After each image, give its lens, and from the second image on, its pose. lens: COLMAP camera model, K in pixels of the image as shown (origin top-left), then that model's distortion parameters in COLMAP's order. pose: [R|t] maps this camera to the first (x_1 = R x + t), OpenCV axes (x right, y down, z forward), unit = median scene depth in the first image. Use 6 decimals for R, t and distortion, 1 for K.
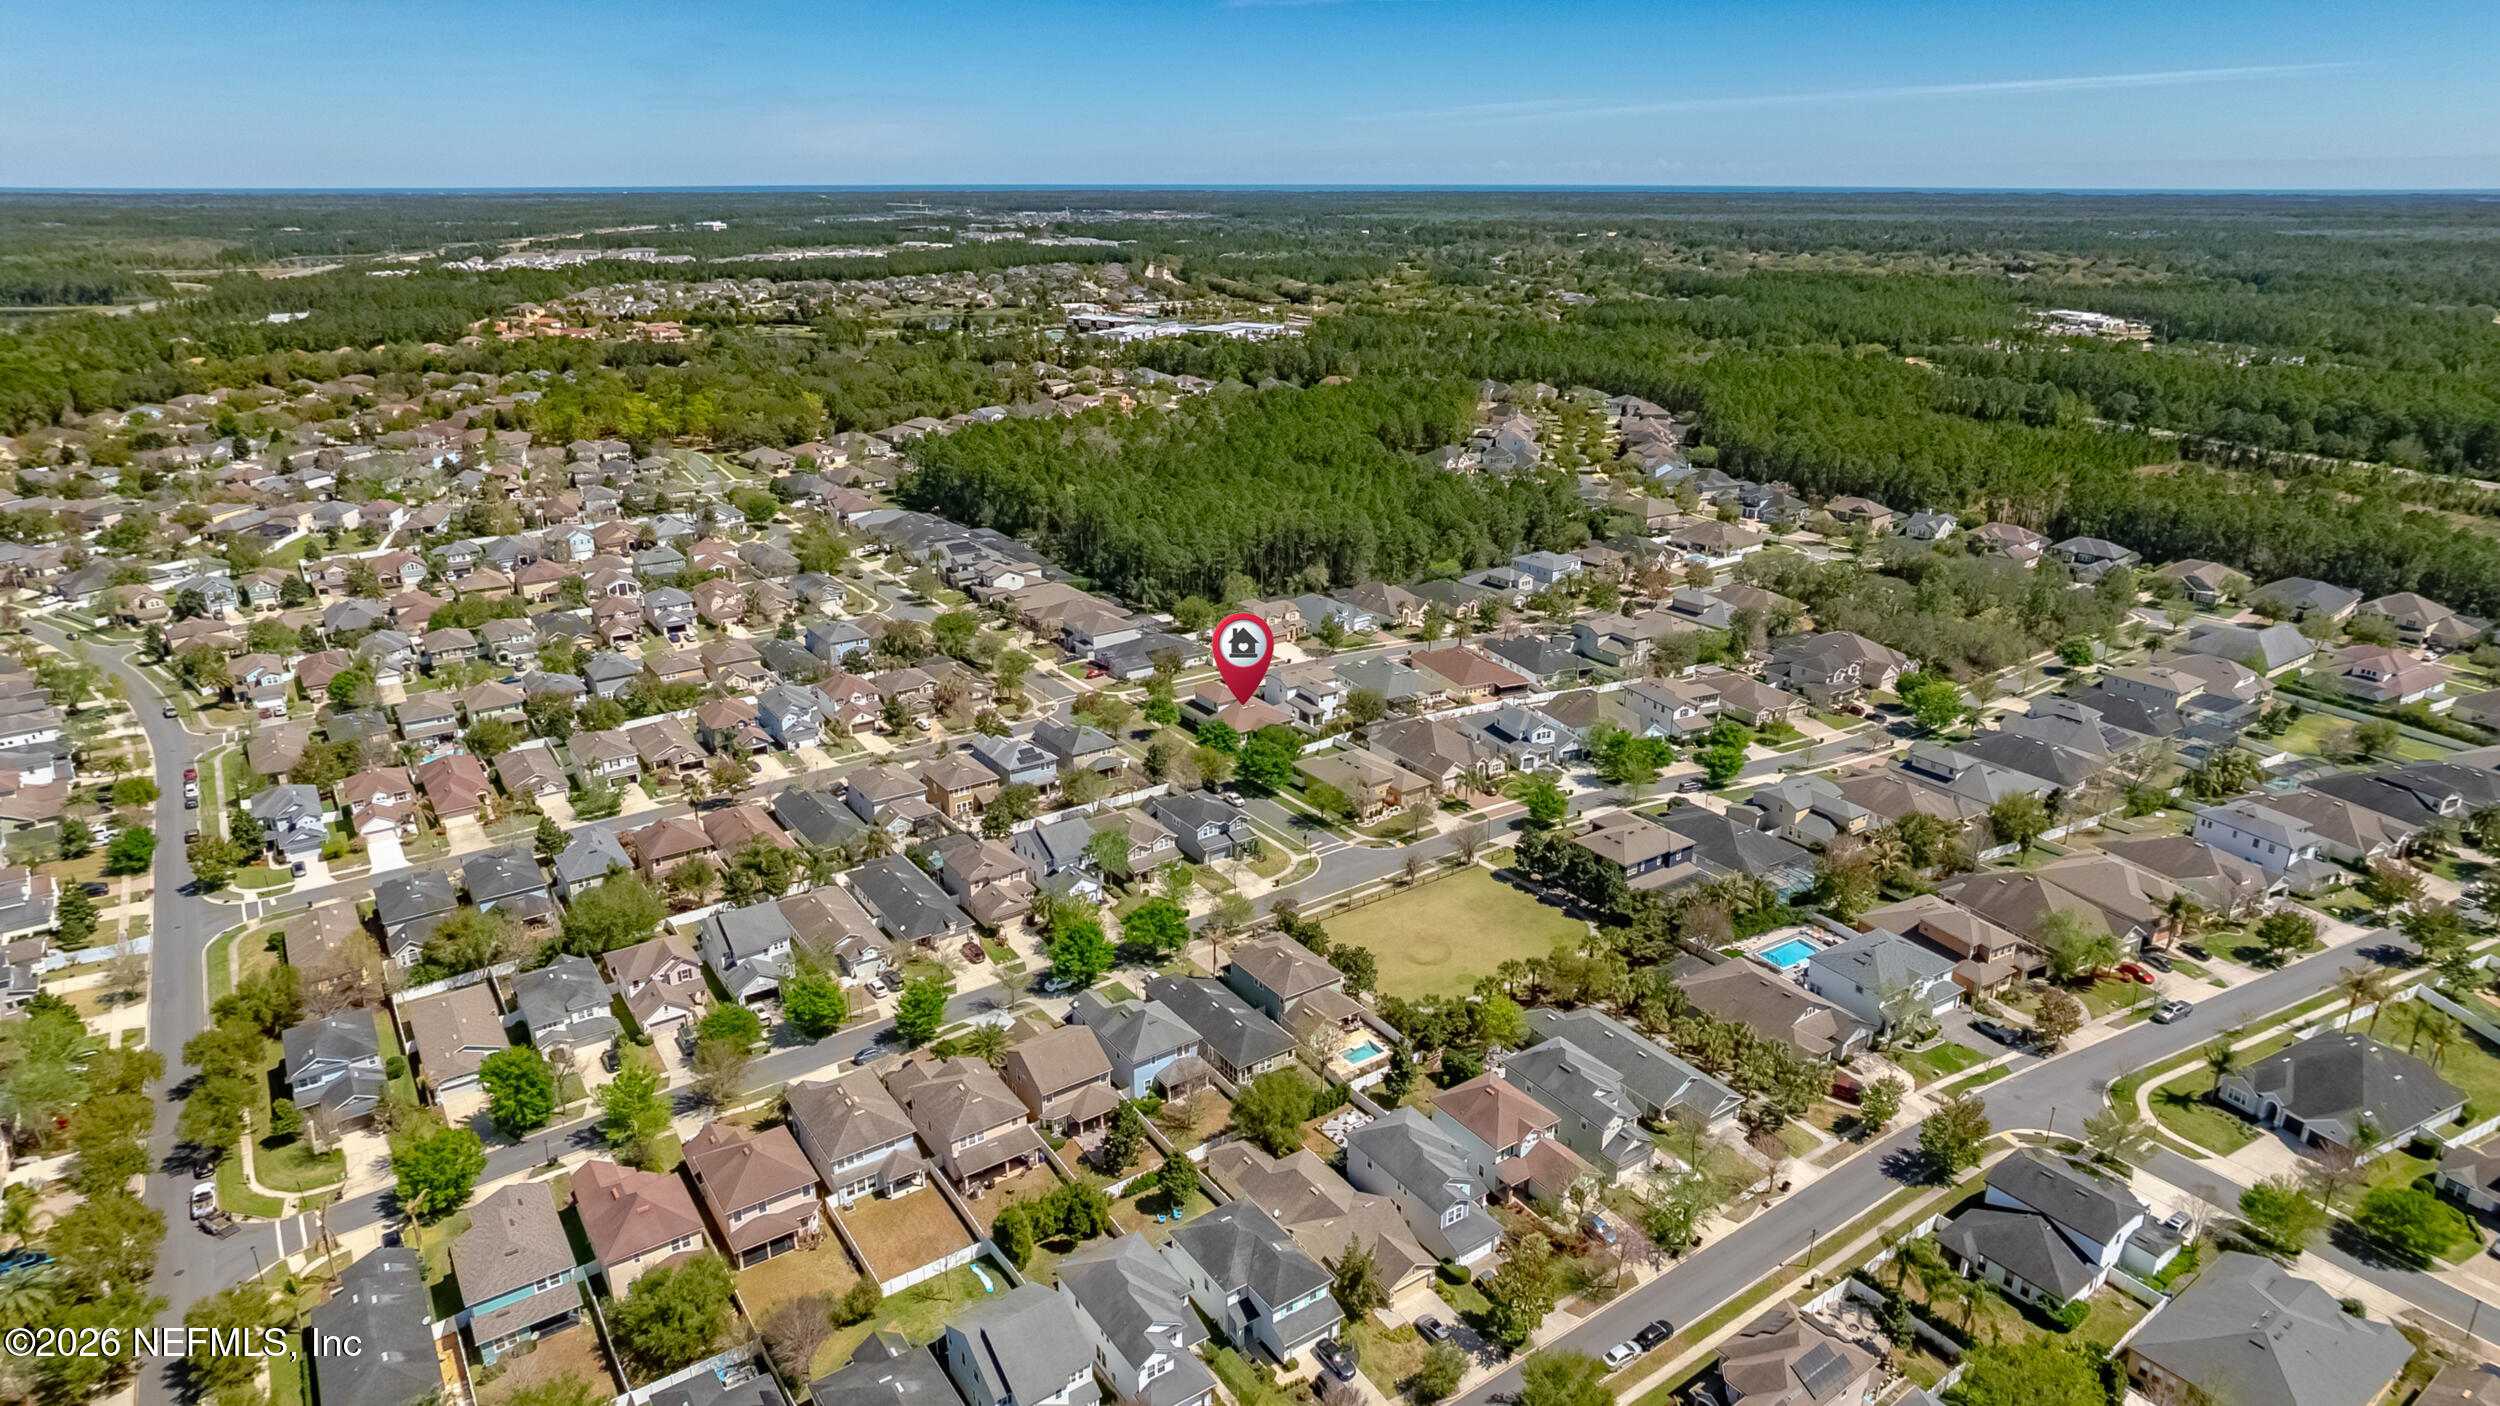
lens RADIAL K [[1475.2, 0, 1261.0], [0, 1475.2, 701.7], [0, 0, 1]] dist [-0.038519, 0.032210]
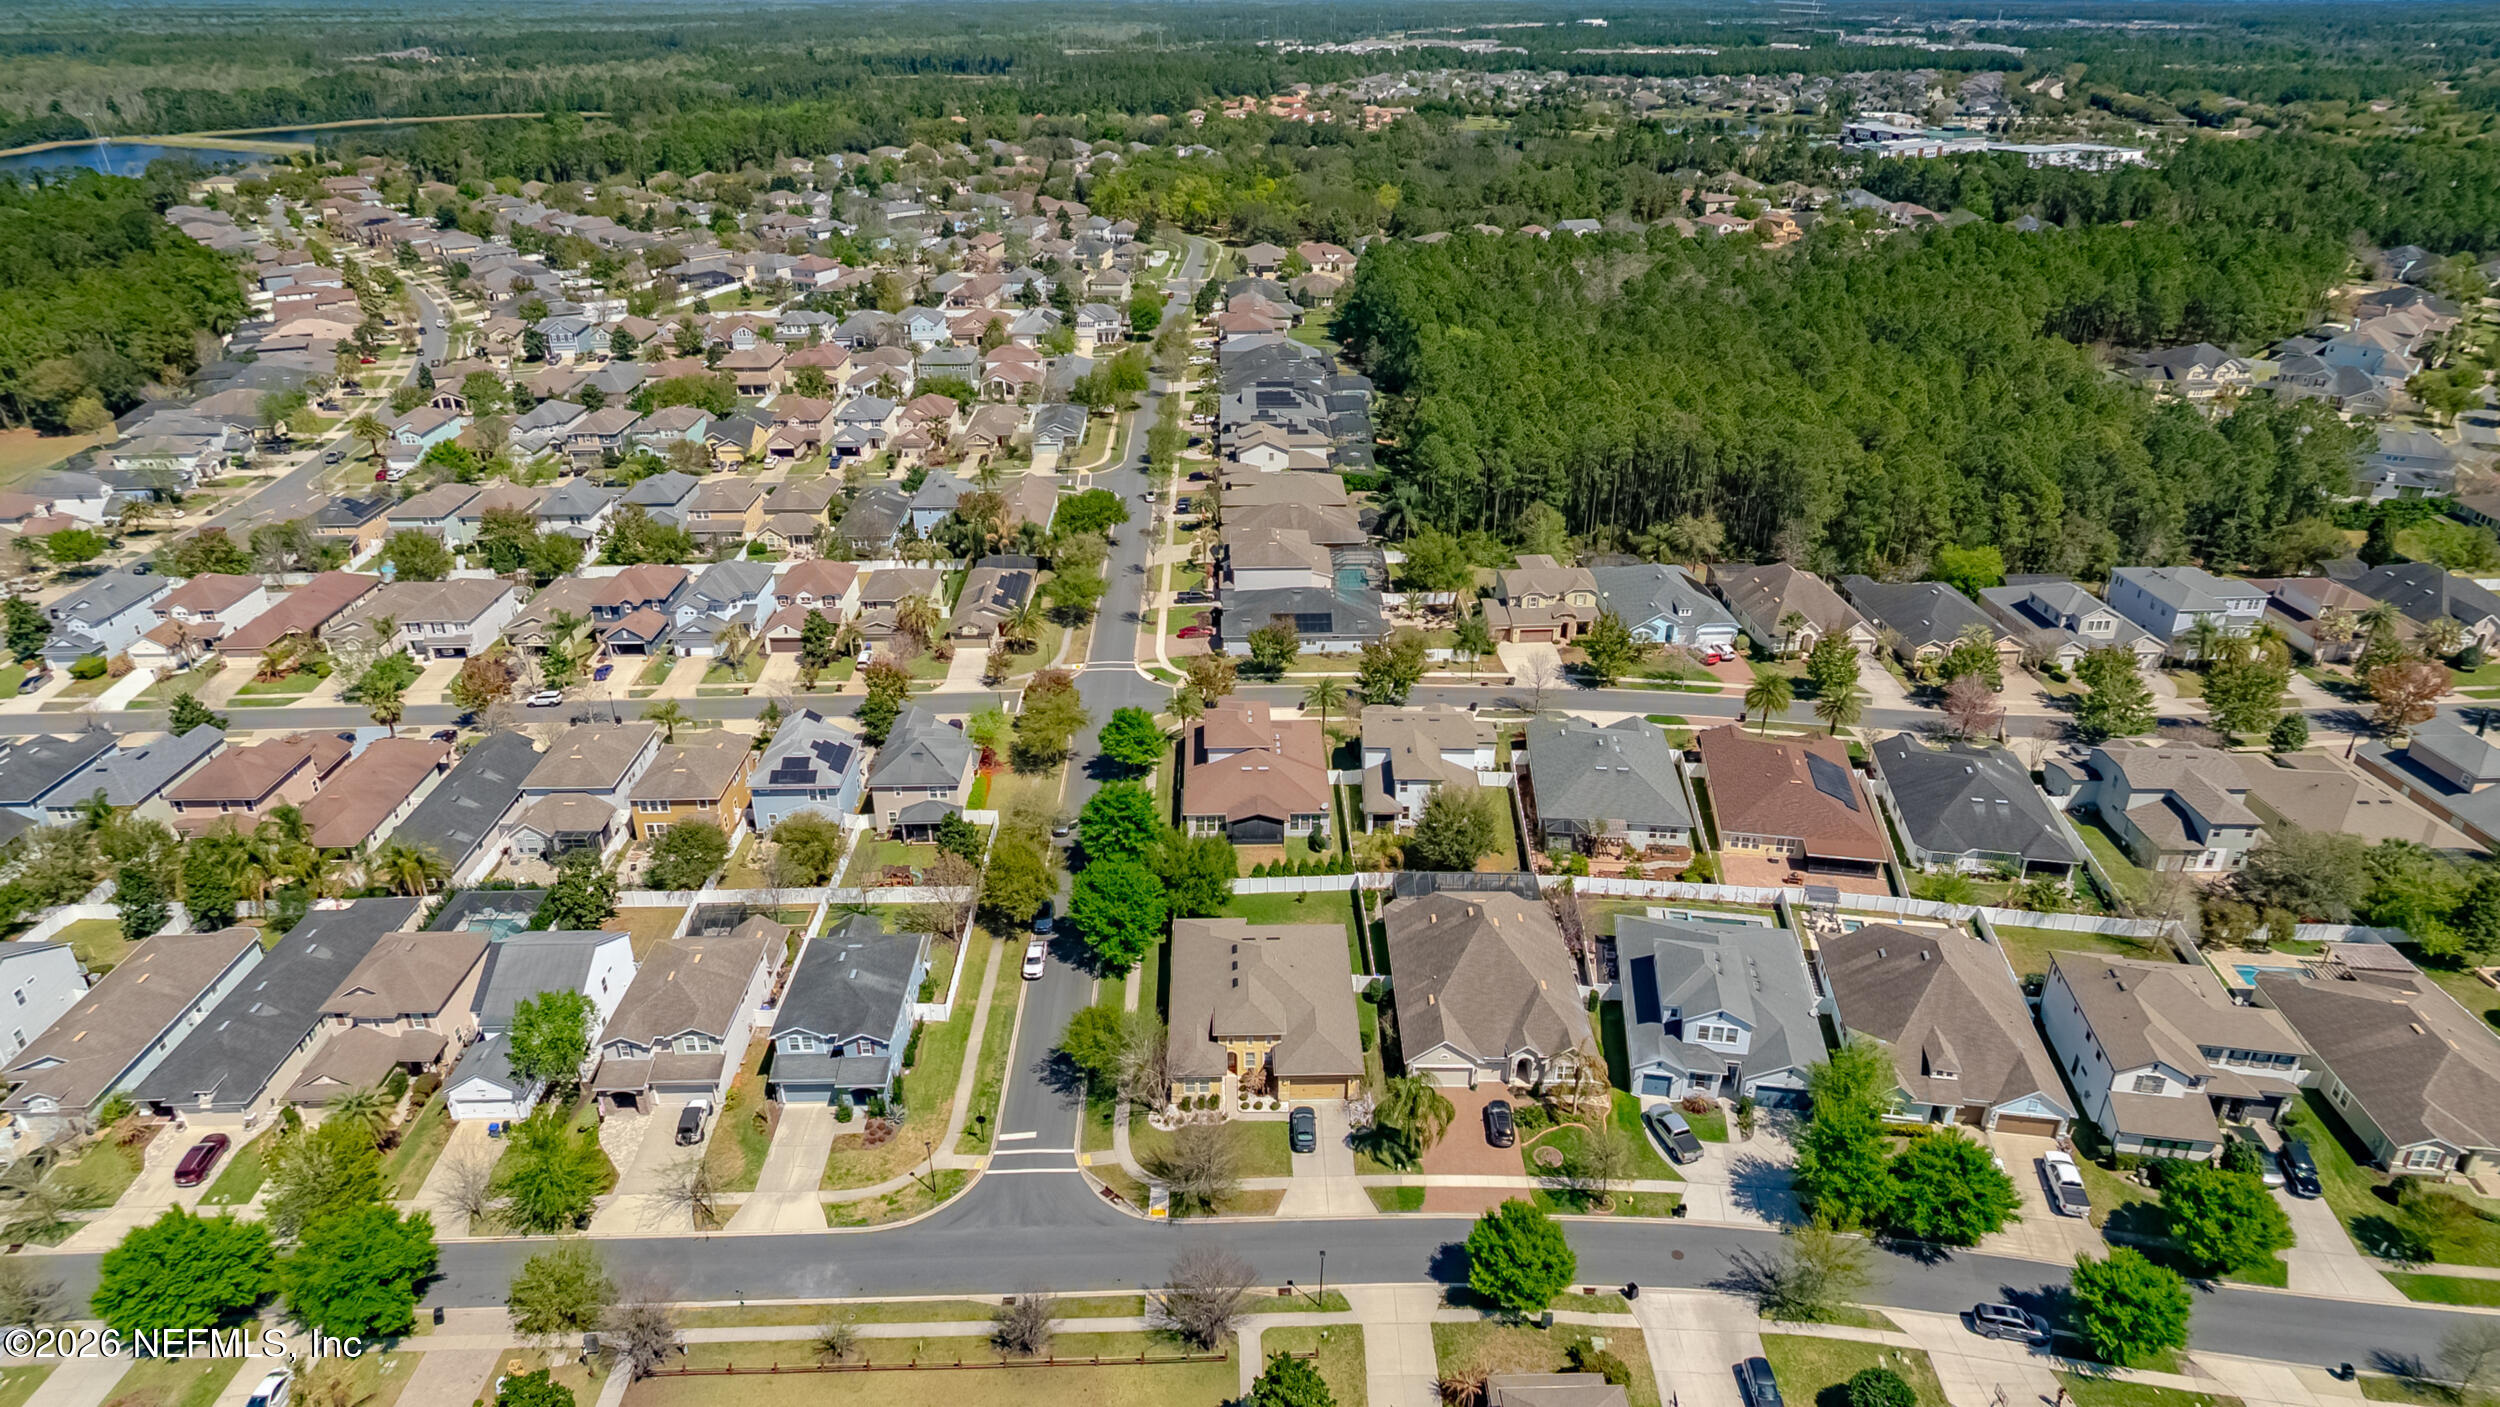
lens RADIAL K [[1475.2, 0, 1261.0], [0, 1475.2, 702.2], [0, 0, 1]] dist [-0.038519, 0.032210]
pose [[0.834284, 0.243472, -0.494664, 0.226832], [-0.186097, 0.968911, 0.163030, -0.097152], [0.518978, -0.043958, 0.853656, 0.483861]]
